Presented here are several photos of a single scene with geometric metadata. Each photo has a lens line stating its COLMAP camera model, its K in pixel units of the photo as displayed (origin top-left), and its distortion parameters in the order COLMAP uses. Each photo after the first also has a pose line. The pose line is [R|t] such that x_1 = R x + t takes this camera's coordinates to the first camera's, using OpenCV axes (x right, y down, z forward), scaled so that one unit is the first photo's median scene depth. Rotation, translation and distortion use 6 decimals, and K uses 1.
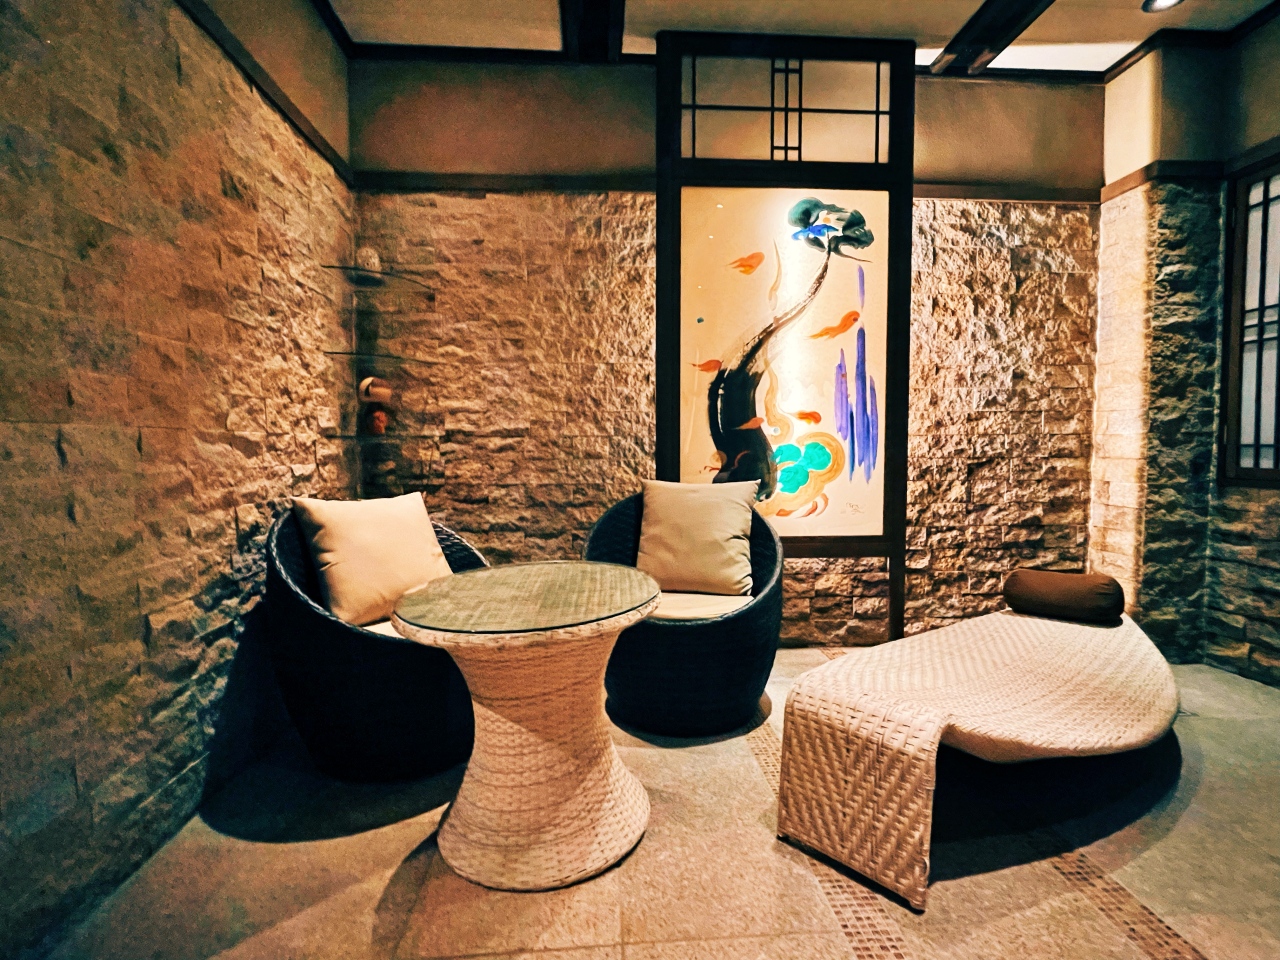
lens RADIAL K [[634.7, 0, 638.6], [0, 634.7, 479.0], [0, 0, 1]] dist [-0.002694, 0.000621]
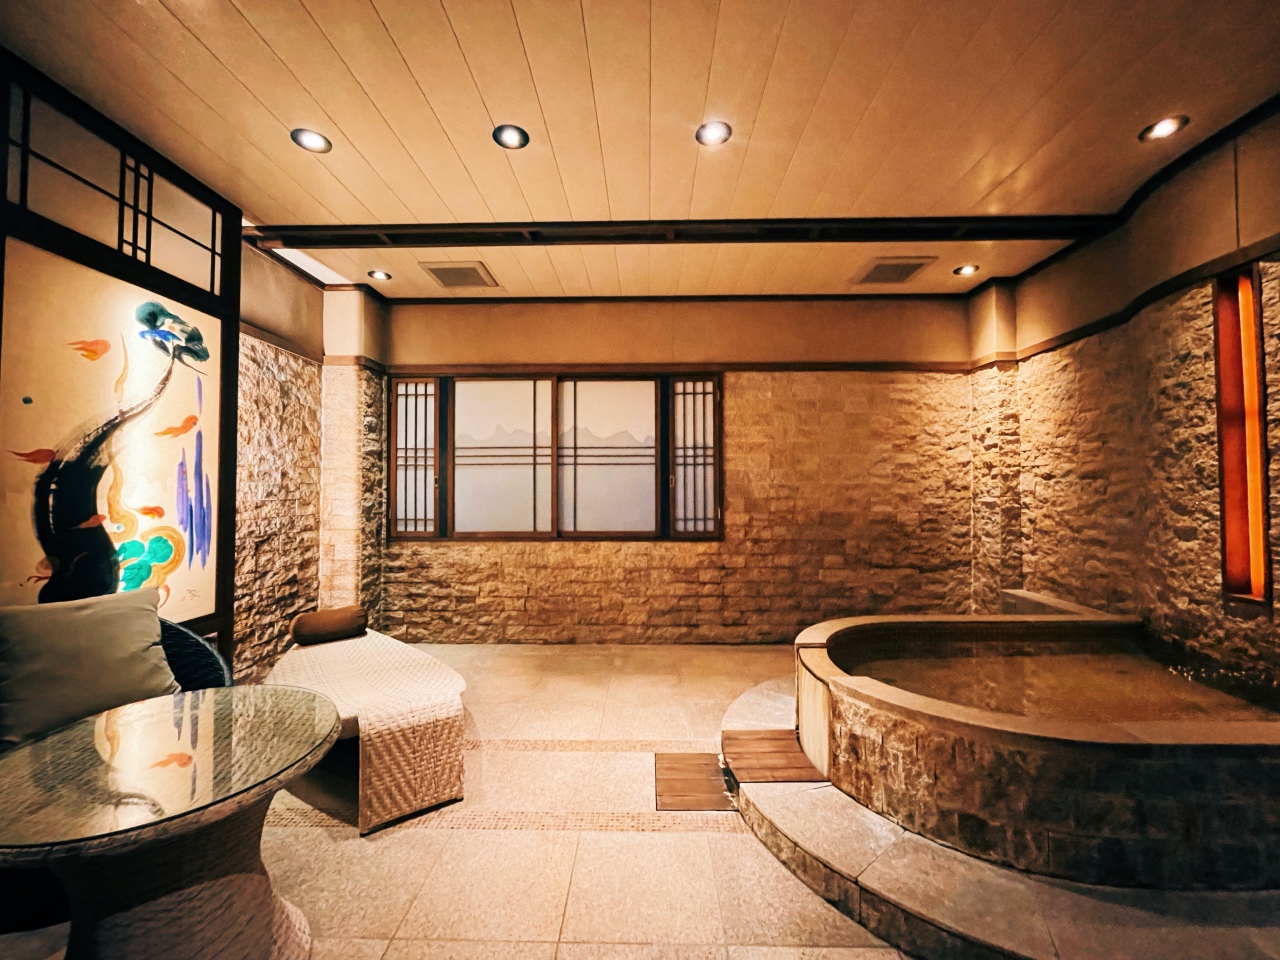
lens RADIAL K [[525.1, 0, 645.7], [0, 525.1, 480.7], [0, 0, 1]] dist [0.000890, 0.000351]
pose [[0.069609, 0.021706, 0.997338, -0.520500], [0.050995, 0.998379, -0.025288, -0.086459], [-0.996270, 0.052619, 0.068389, 0.153458]]
